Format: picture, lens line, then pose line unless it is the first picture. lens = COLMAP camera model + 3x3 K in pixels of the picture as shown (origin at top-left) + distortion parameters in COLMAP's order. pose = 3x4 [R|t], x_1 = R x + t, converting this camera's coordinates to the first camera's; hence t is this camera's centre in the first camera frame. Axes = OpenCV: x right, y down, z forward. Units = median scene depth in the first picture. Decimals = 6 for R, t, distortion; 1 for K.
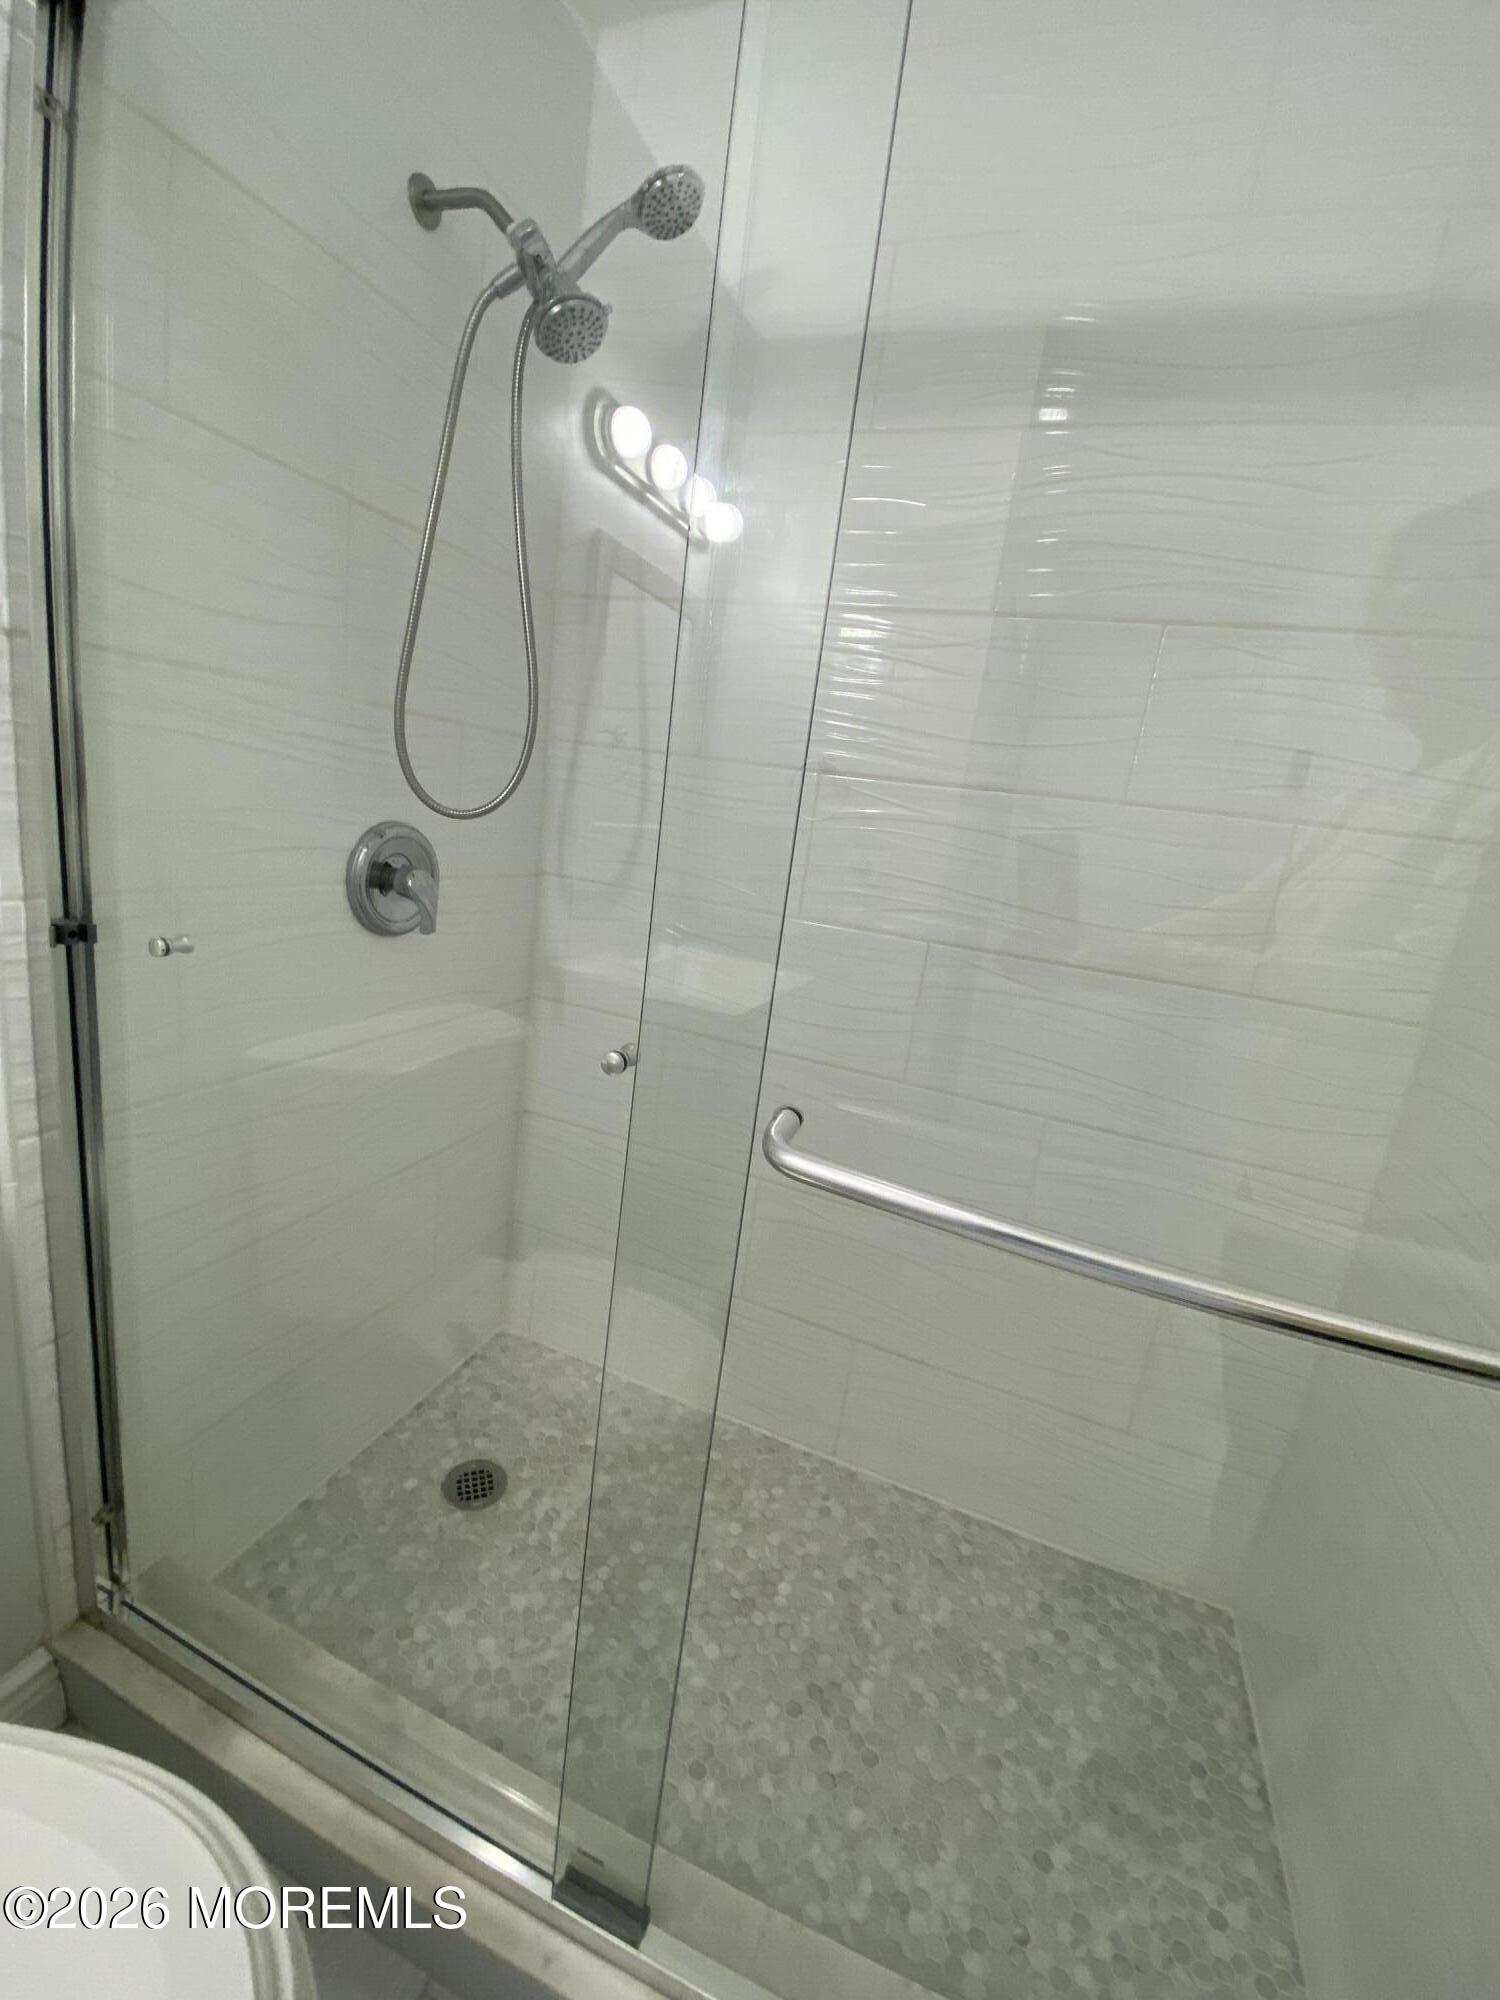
lens RADIAL K [[809.5, 0, 759.4], [0, 809.5, 996.4], [0, 0, 1]] dist [0.001160, -0.011551]
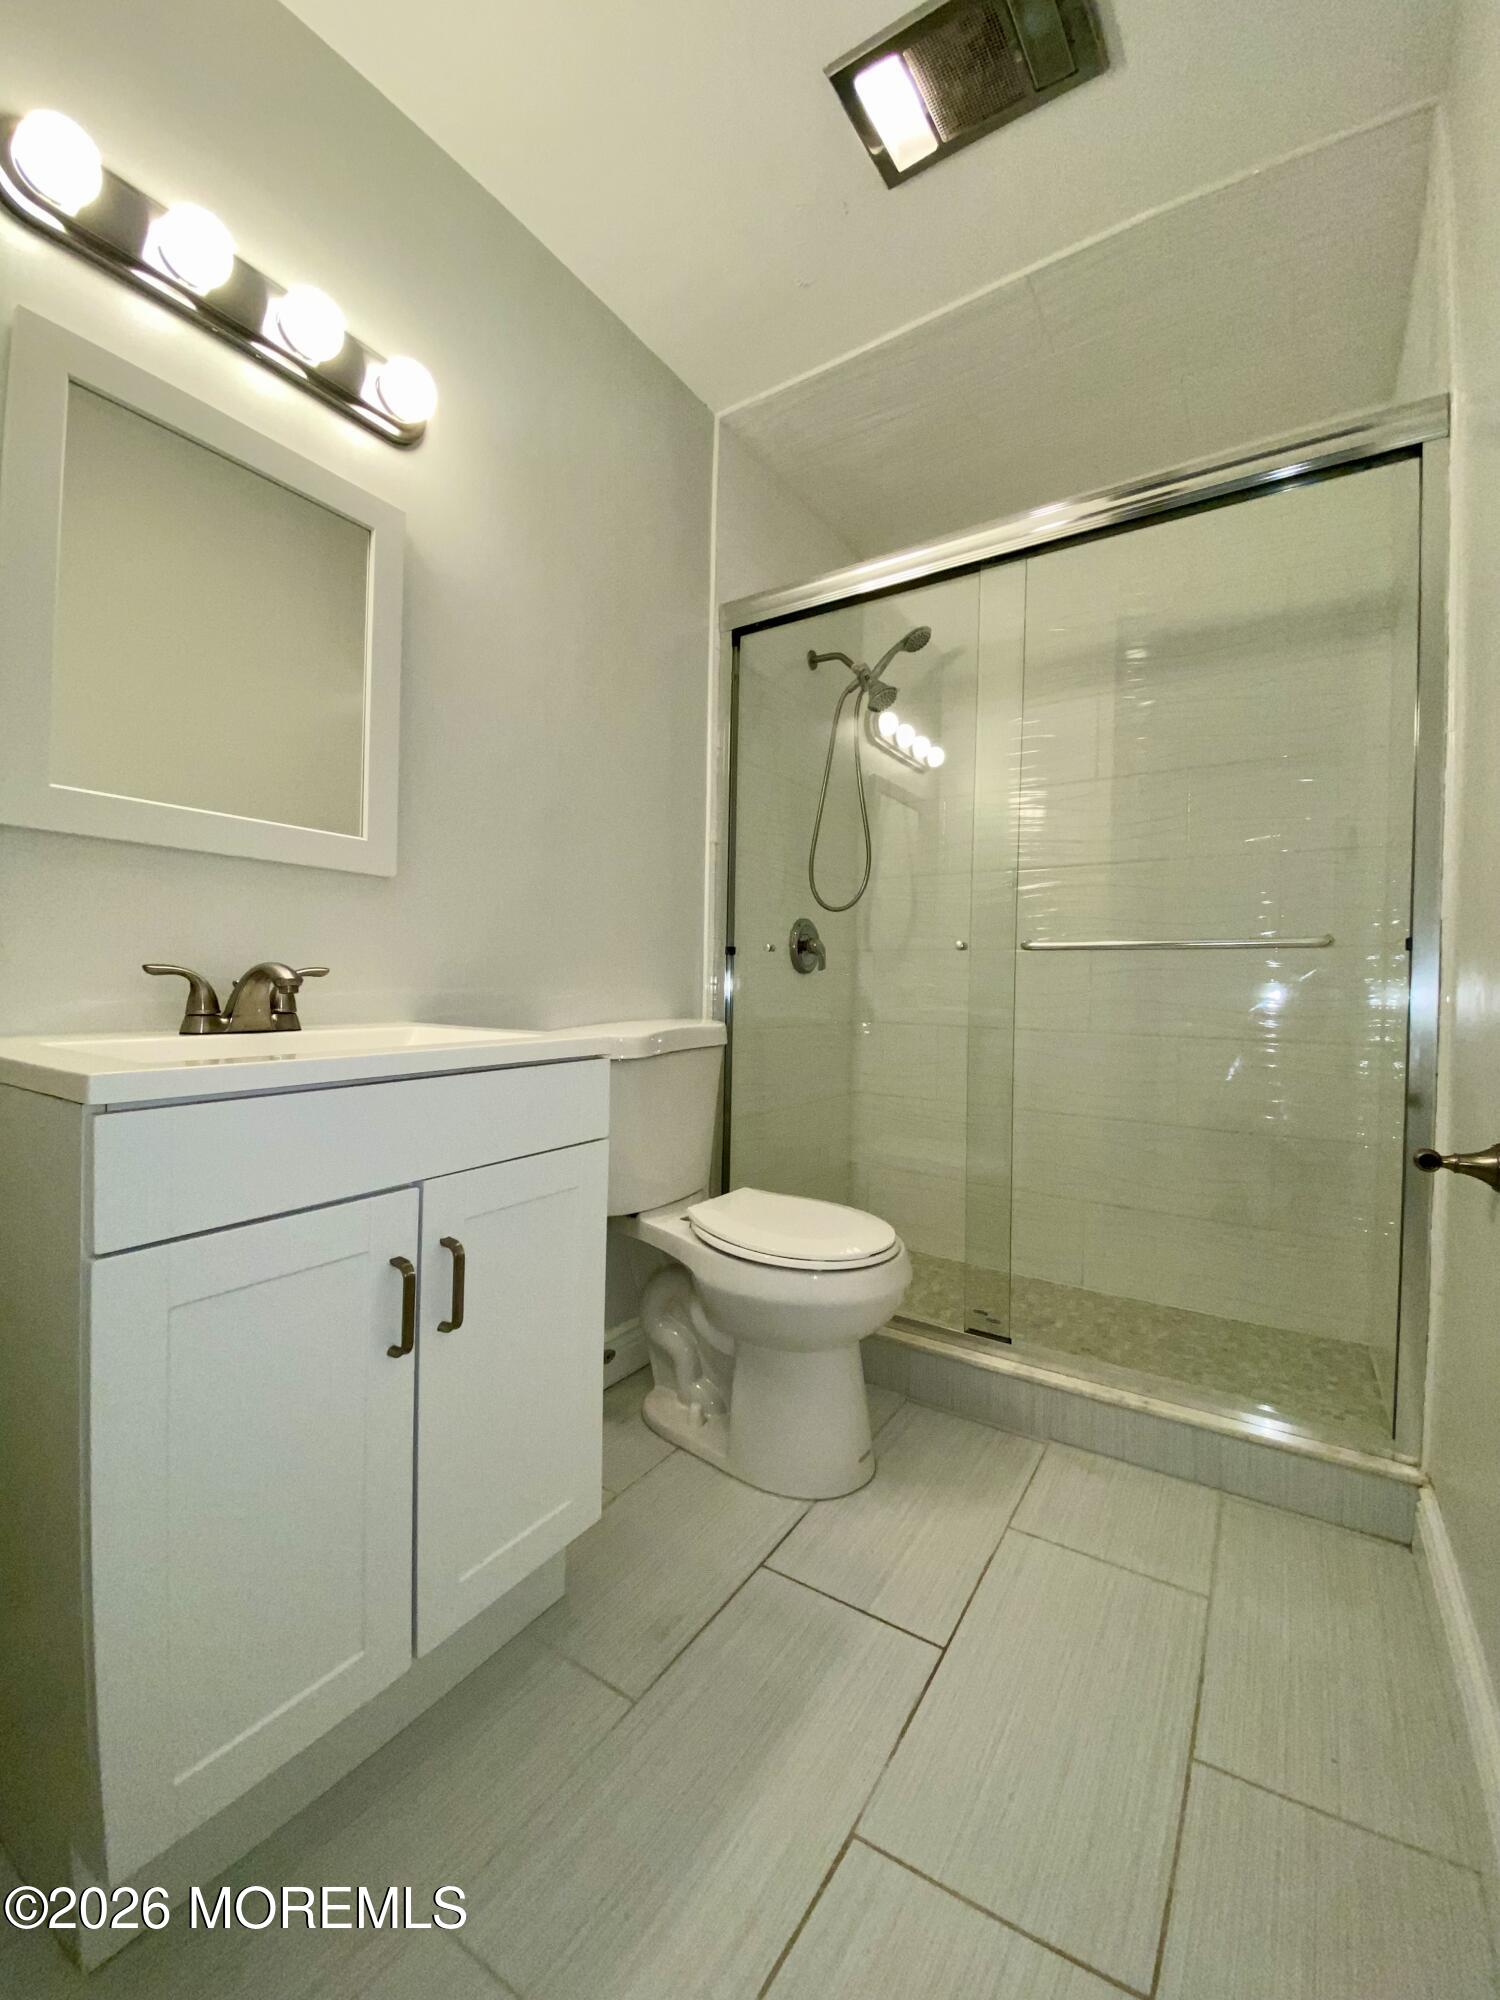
lens RADIAL K [[809.5, 0, 751.4], [0, 809.5, 984.7], [0, 0, 1]] dist [0.001160, -0.011551]
pose [[0.971319, -0.110964, -0.210301, -0.167368], [0.057246, 0.967548, -0.246118, 0.451649], [0.230787, 0.227020, 0.946150, -0.952974]]
